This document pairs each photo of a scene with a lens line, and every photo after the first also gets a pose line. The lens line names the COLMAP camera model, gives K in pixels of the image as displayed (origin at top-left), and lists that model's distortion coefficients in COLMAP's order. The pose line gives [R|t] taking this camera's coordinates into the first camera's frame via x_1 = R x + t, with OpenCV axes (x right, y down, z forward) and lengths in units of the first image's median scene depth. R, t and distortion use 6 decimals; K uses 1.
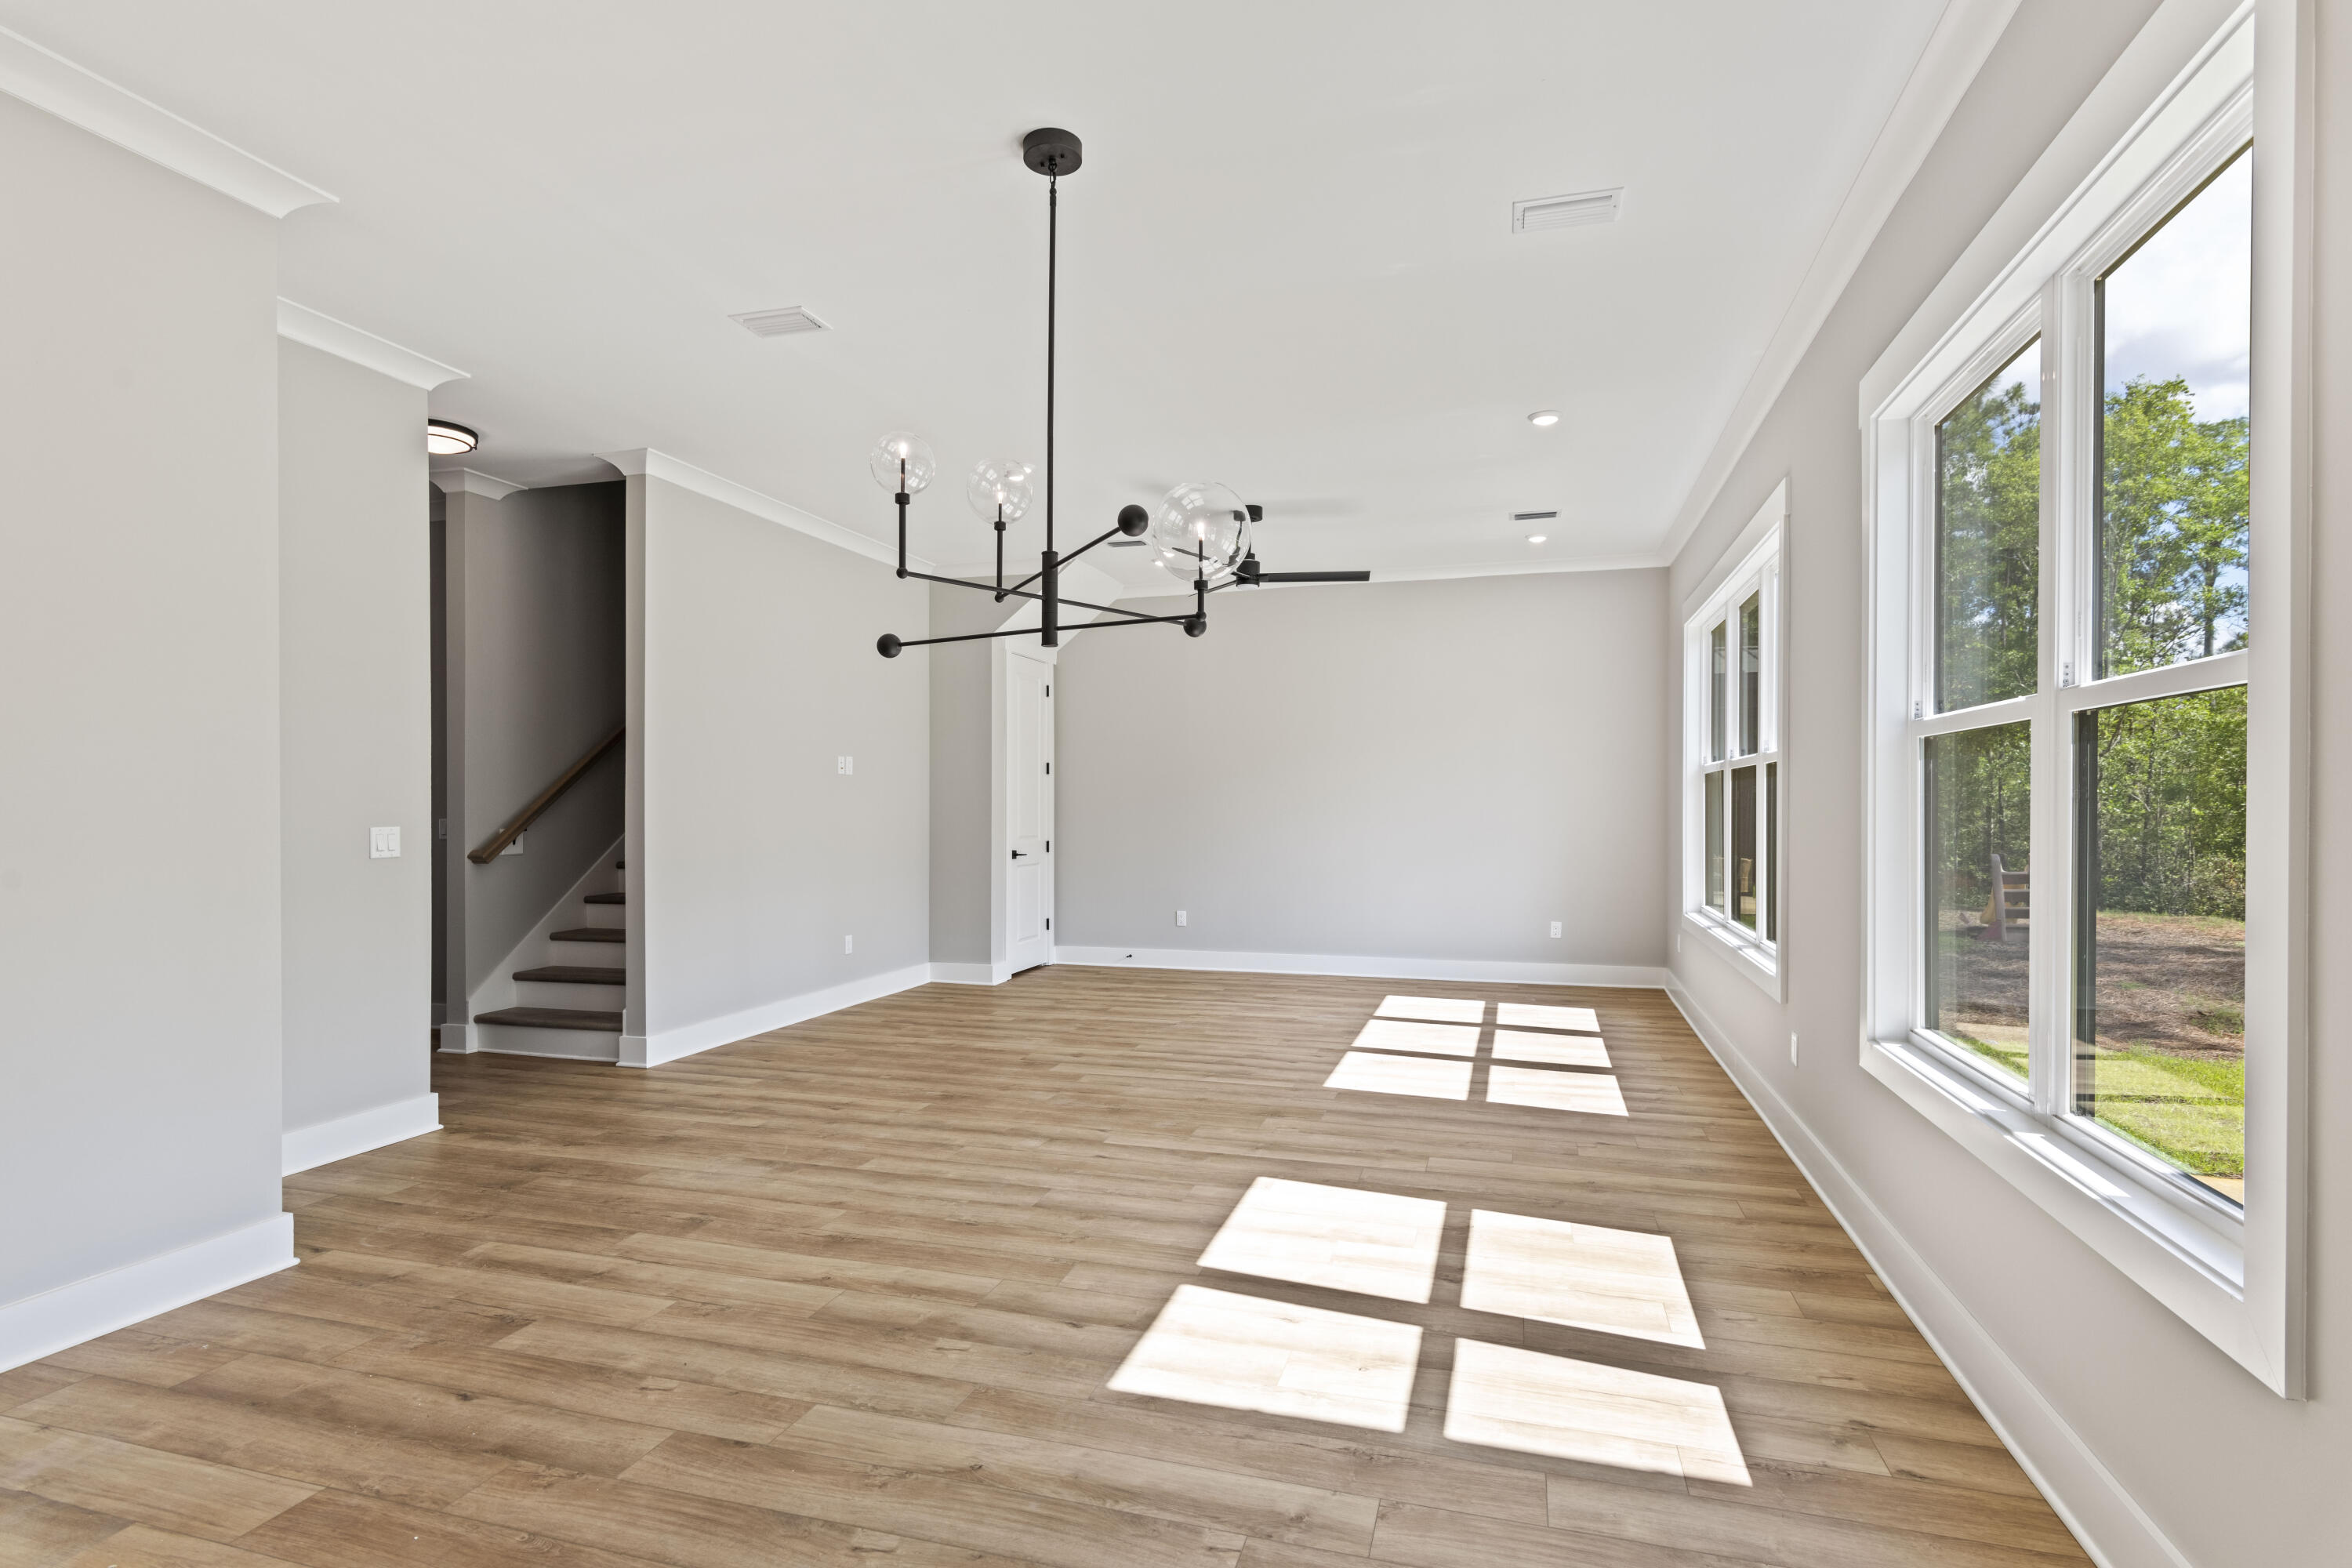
lens RADIAL K [[1159.5, 0, 1166.9], [0, 1159.5, 803.4], [0, 0, 1]] dist [0.001885, 0.000338]
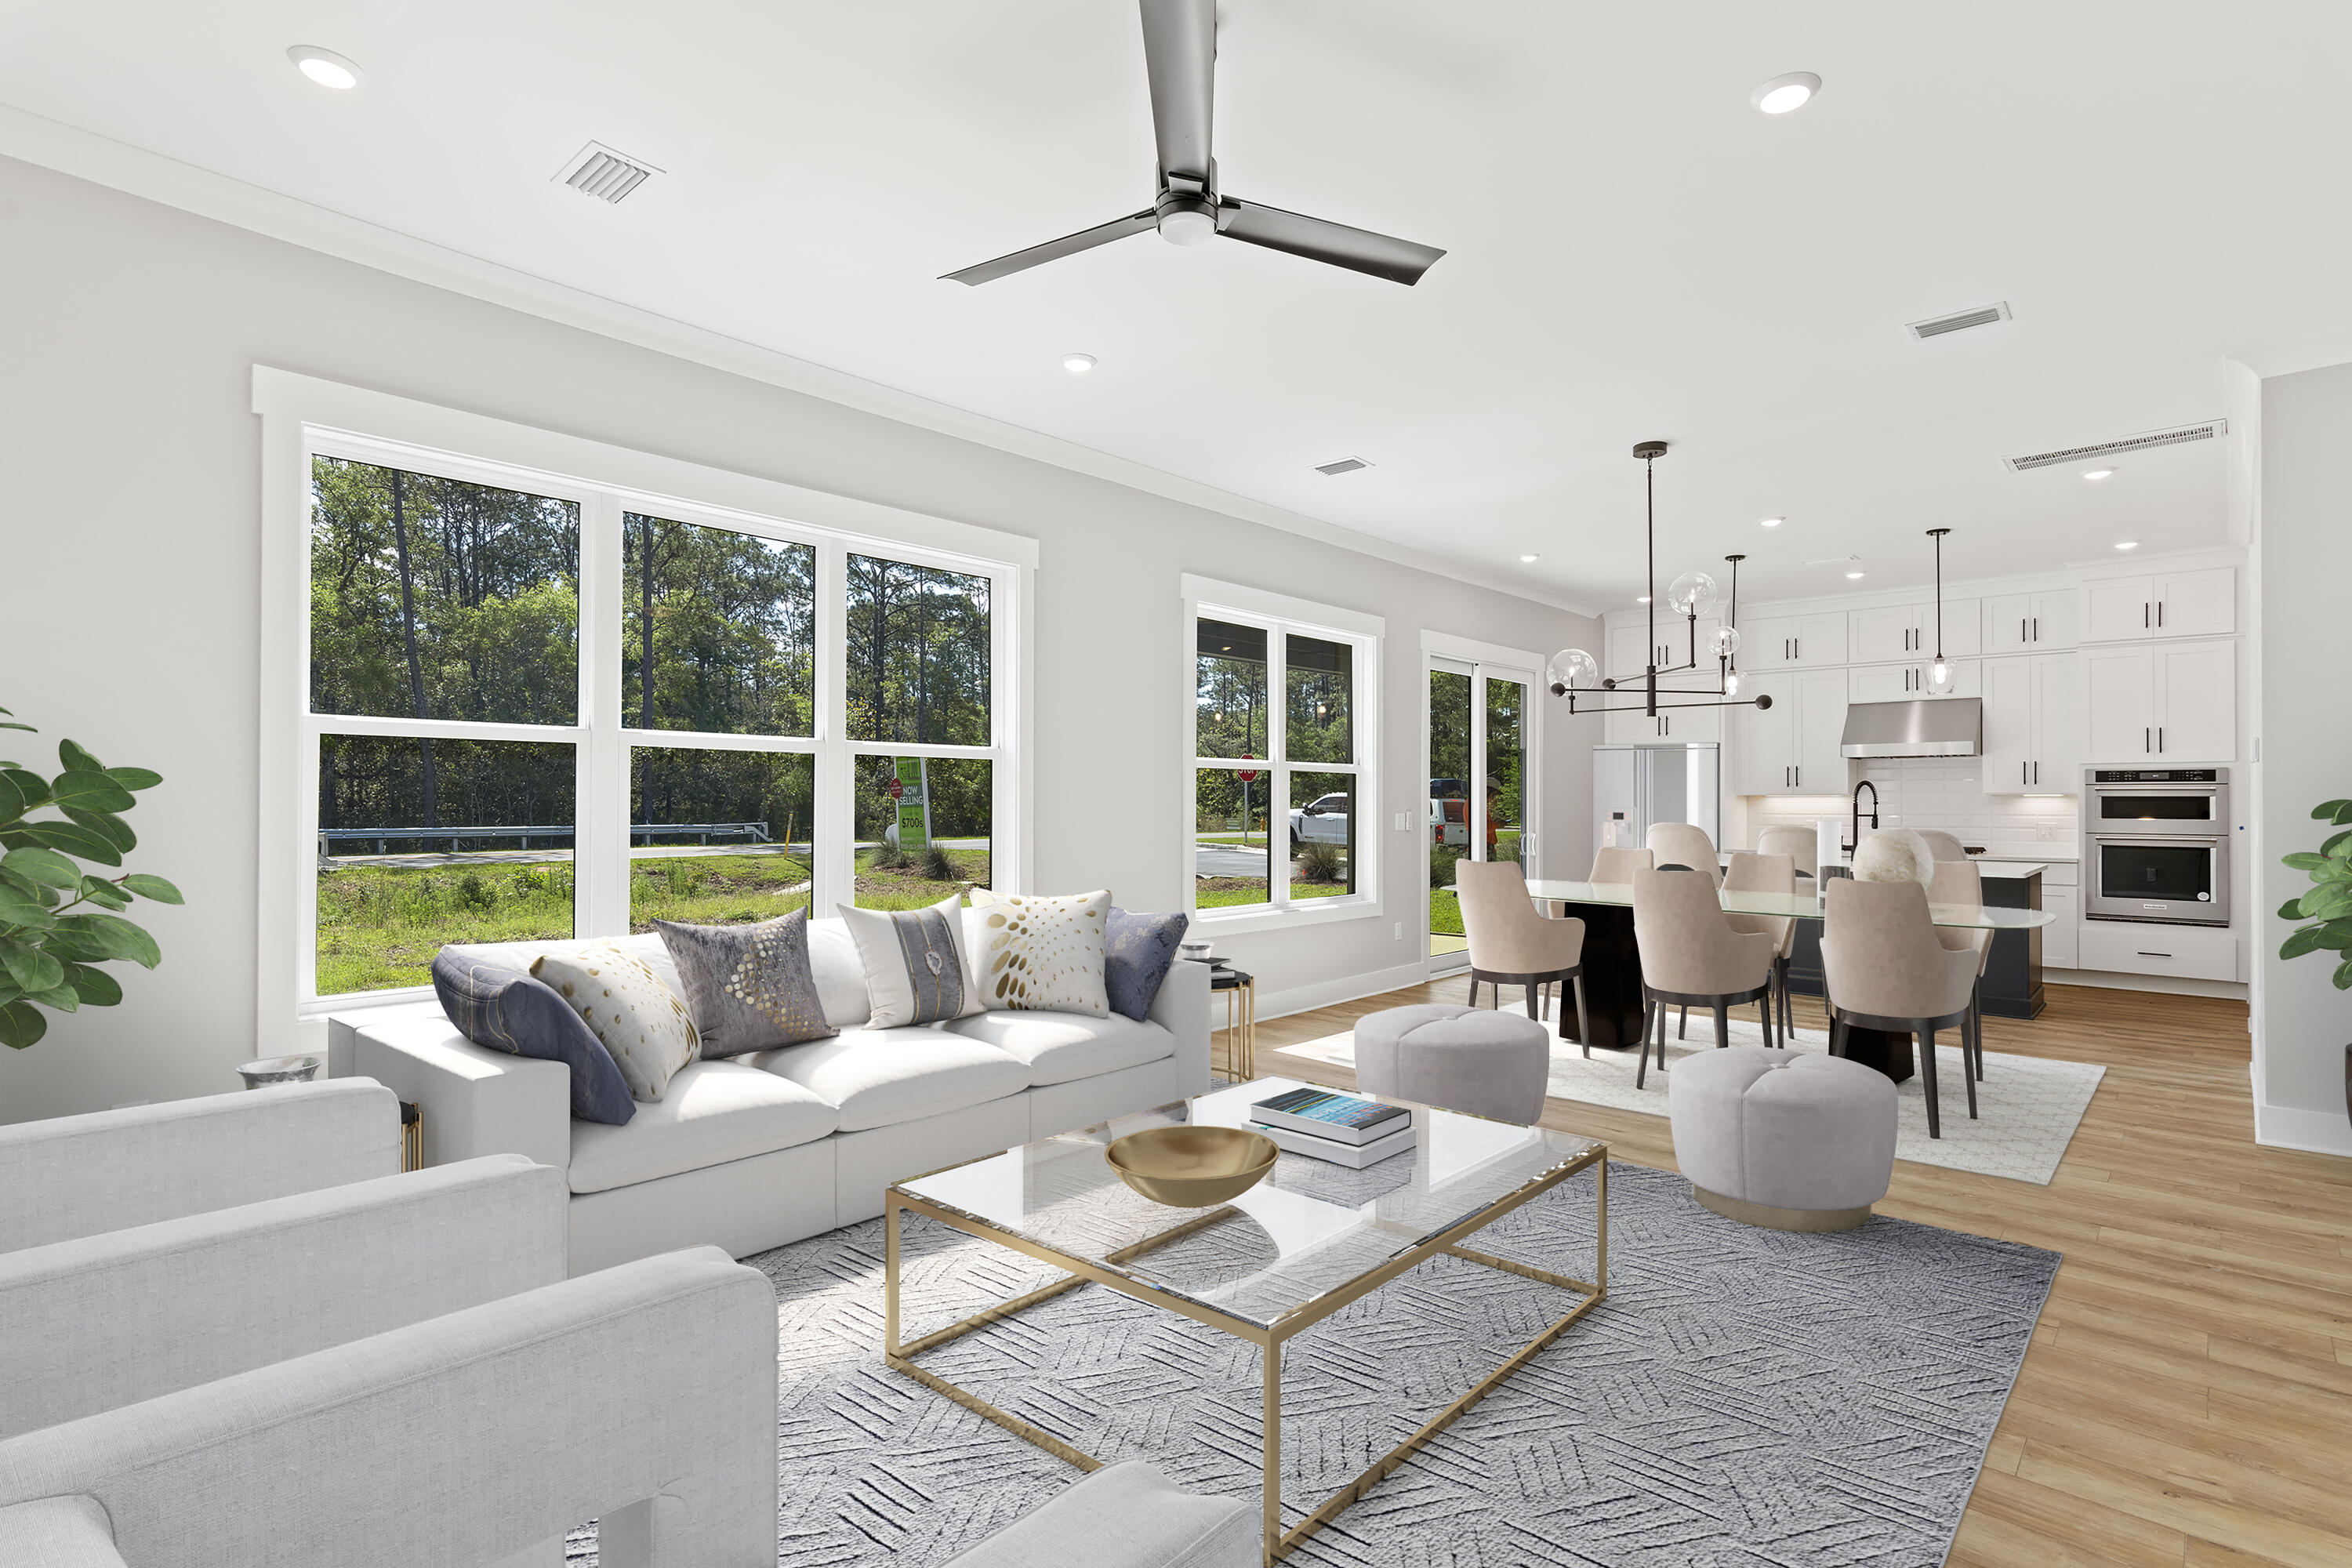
lens RADIAL K [[1159.5, 0, 1166.9], [0, 1159.5, 803.4], [0, 0, 1]] dist [0.001885, 0.000338]
pose [[-0.907917, -0.006626, 0.419097, -0.141870], [-0.006987, 0.999975, 0.000674, 0.004641], [-0.419091, -0.002317, -0.907941, 2.395518]]
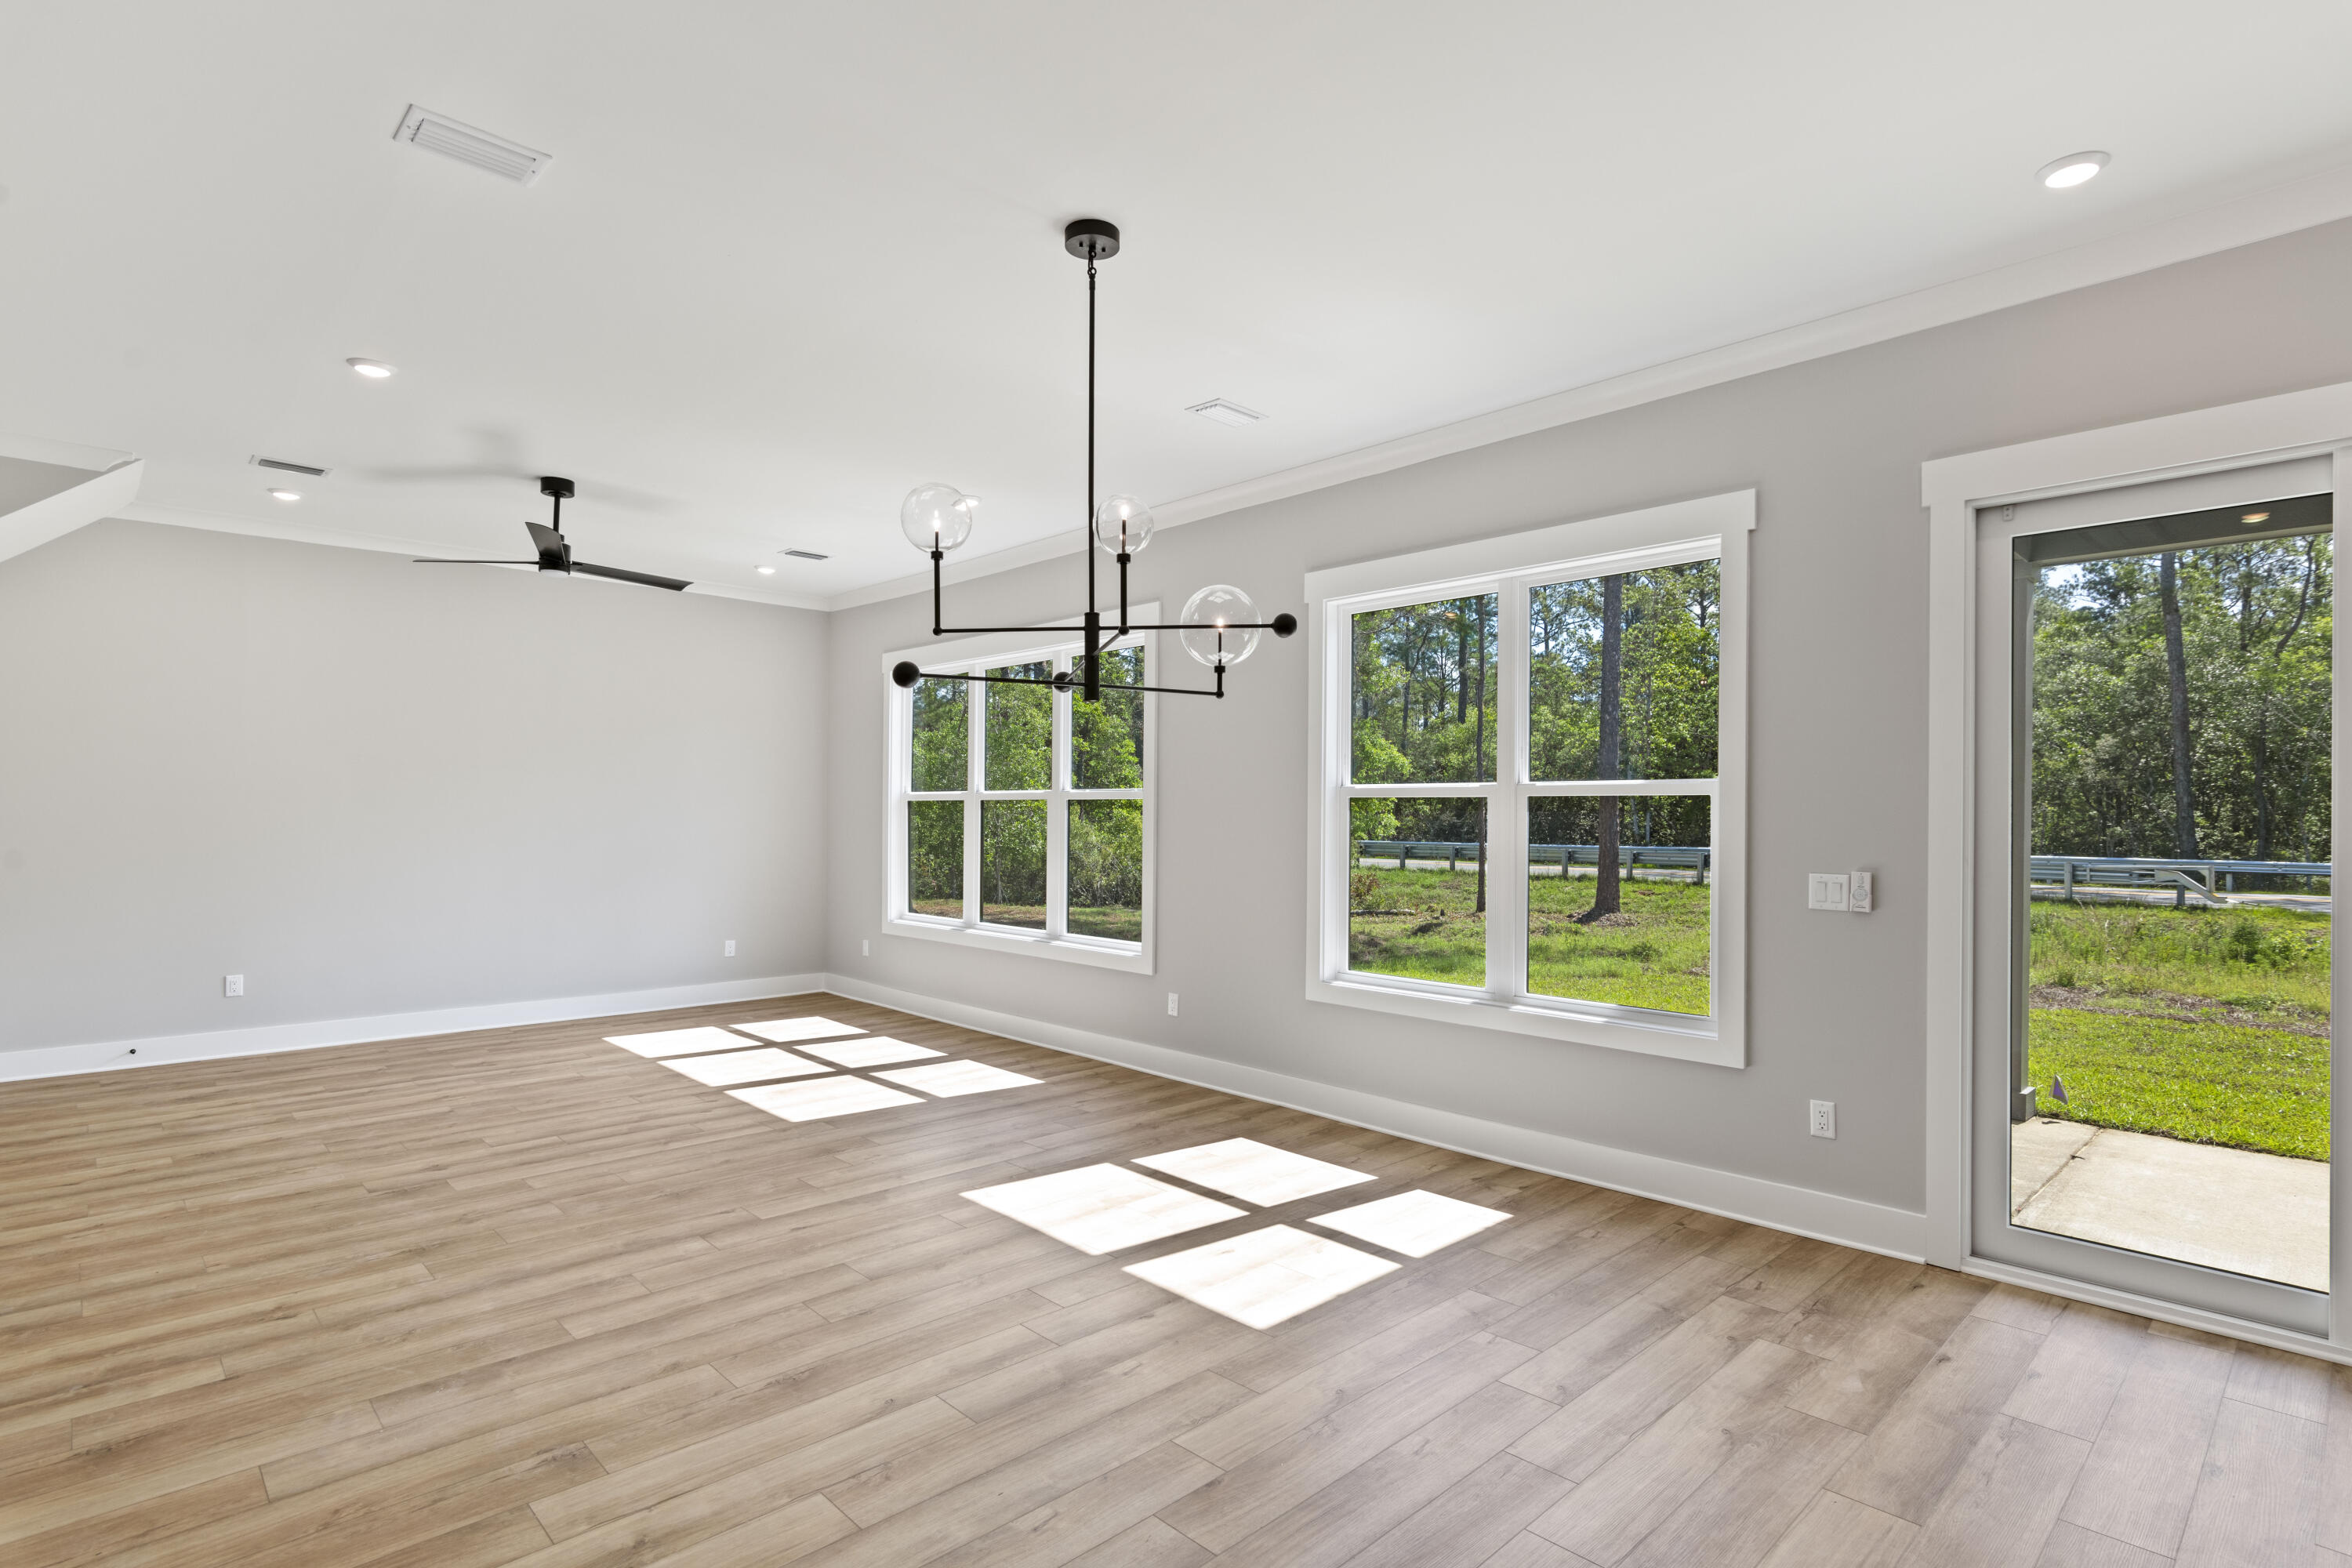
lens RADIAL K [[1173.4, 0, 1188.5], [0, 1173.4, 810.0], [0, 0, 1]] dist [-0.000315, 0.000189]
pose [[0.482847, 0.006616, 0.875680, -0.800076], [-0.007891, 0.999964, -0.003204, -0.026709], [-0.875669, -0.005363, 0.482882, 0.320522]]
